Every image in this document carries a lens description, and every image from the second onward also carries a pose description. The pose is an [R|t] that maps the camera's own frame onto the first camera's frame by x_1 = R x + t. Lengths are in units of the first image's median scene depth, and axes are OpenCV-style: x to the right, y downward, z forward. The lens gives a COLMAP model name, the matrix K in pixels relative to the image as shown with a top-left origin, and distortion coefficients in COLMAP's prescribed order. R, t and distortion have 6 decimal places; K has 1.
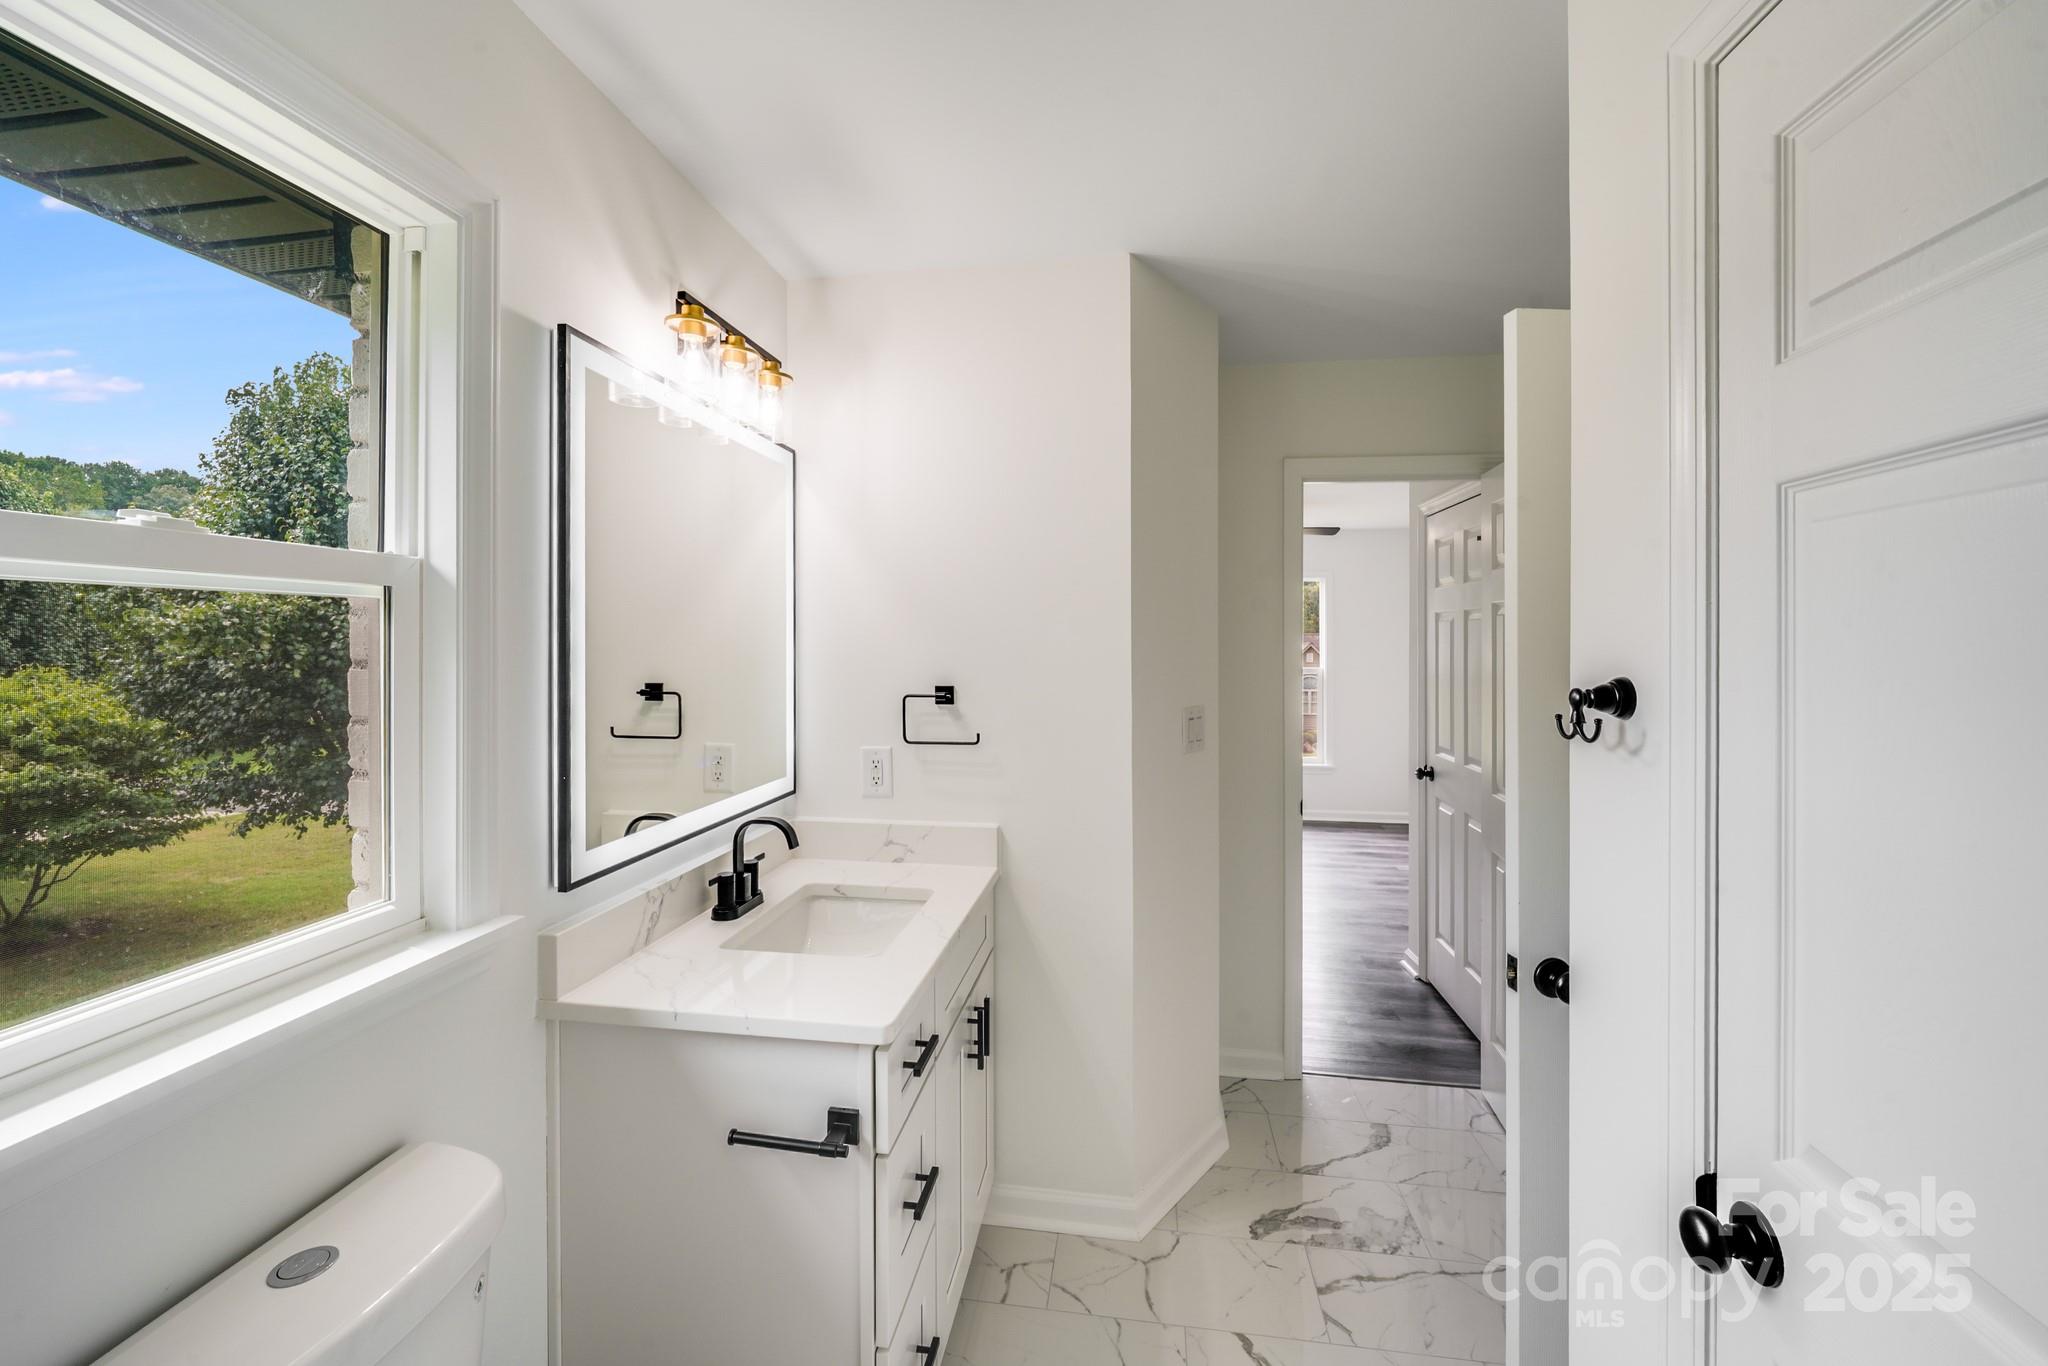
lens RADIAL K [[842.5, 0, 1025.8], [0, 842.5, 634.0], [0, 0, 1]] dist [-0.010769, -0.000969]
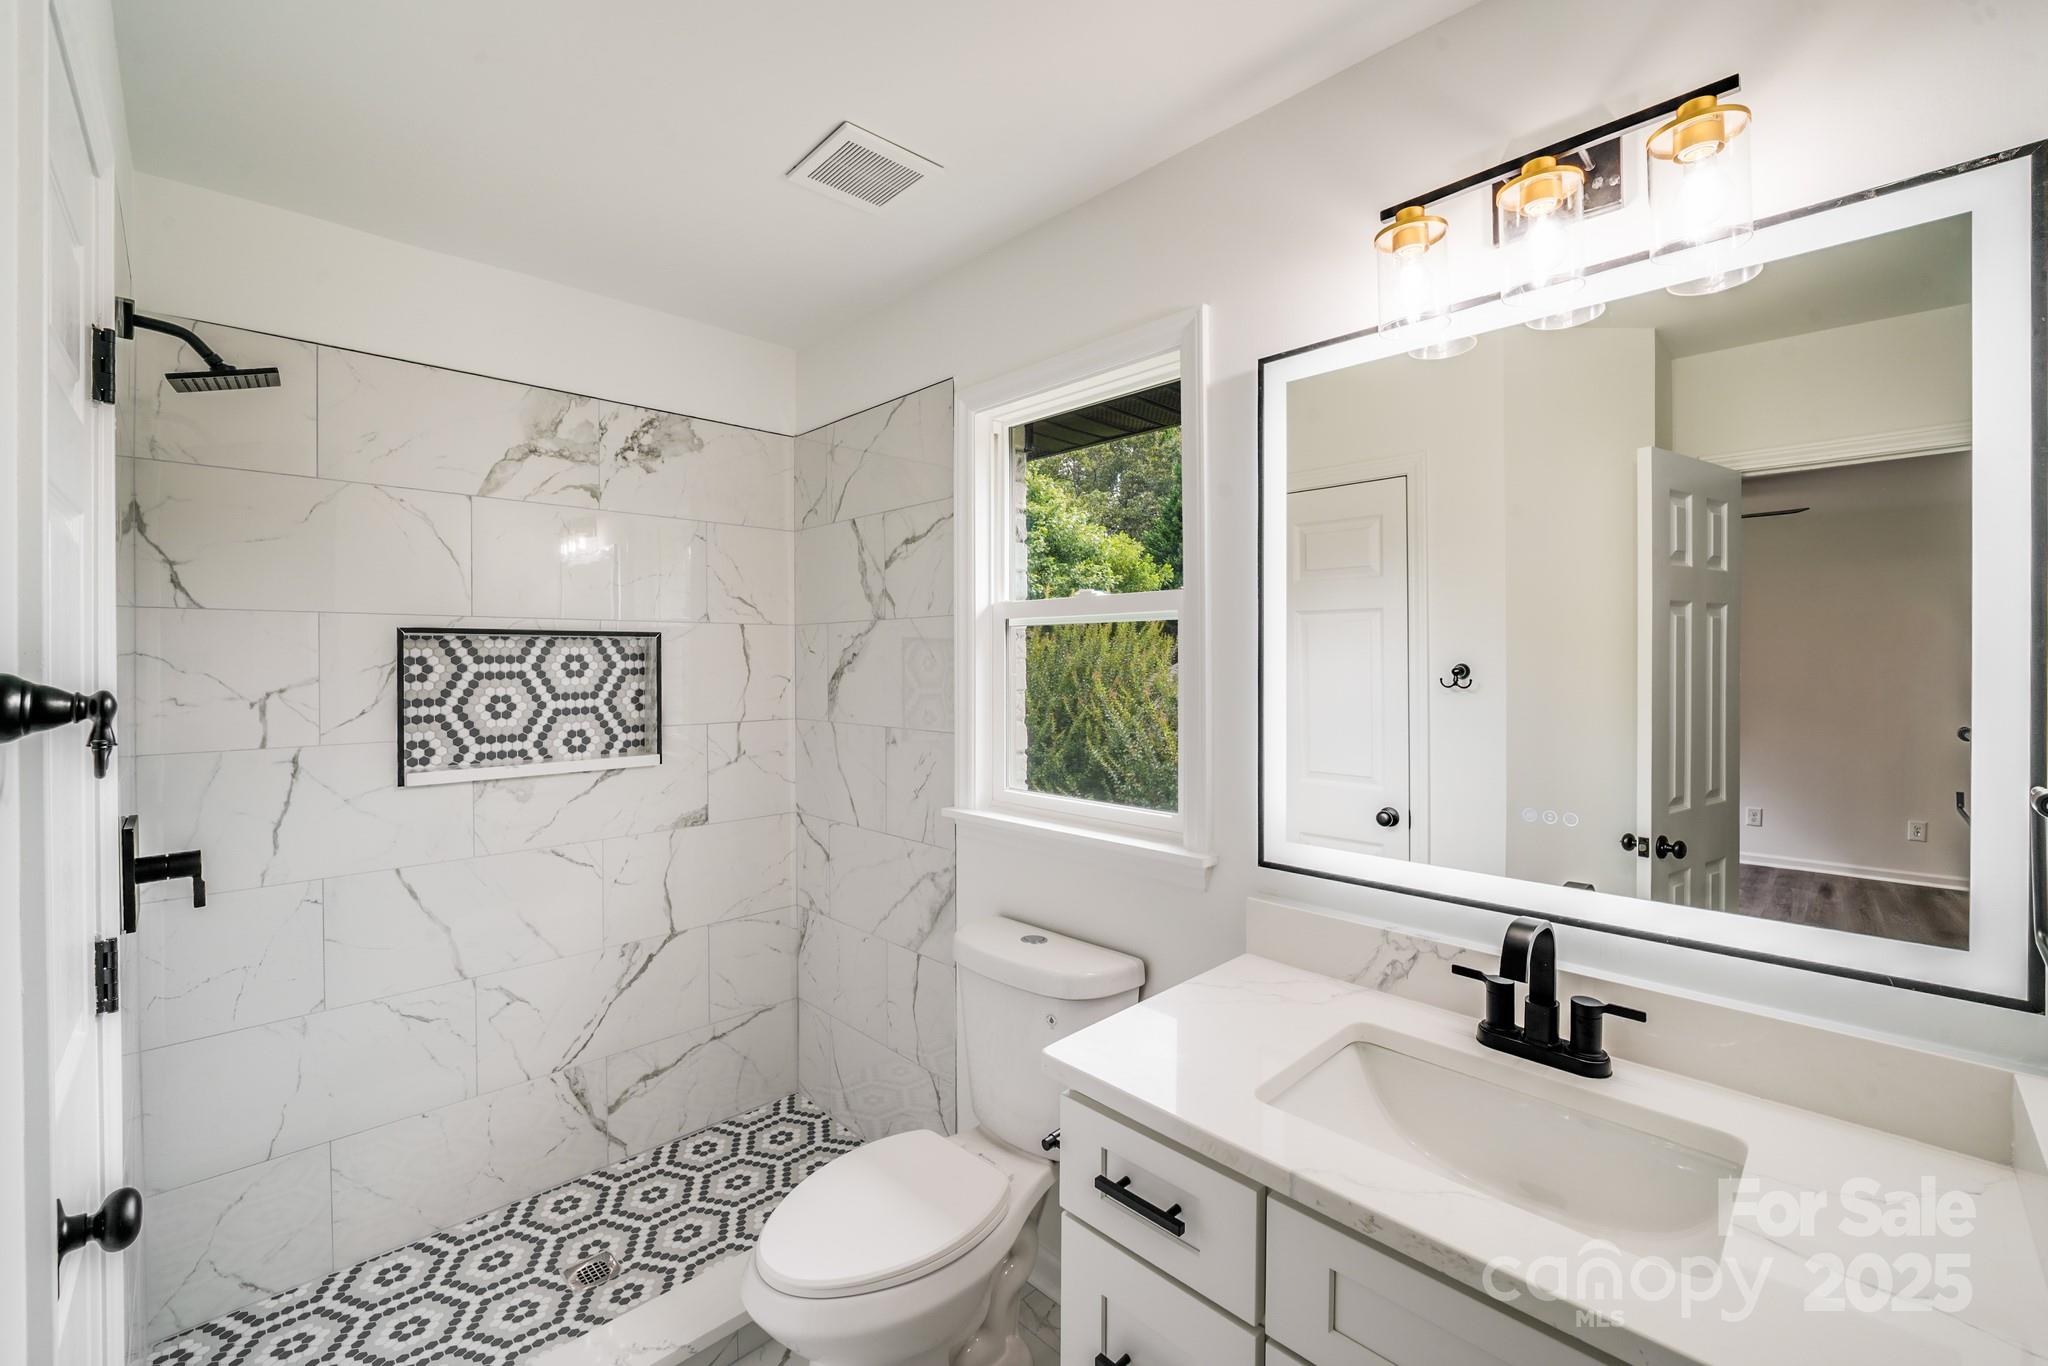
lens RADIAL K [[842.5, 0, 1014.8], [0, 842.5, 671.4], [0, 0, 1]] dist [-0.010769, -0.000969]
pose [[-0.600202, 0.013521, -0.799734, 0.471602], [0.007060, 0.999908, 0.011607, 0.026440], [0.799817, 0.001321, -0.600242, 1.218337]]
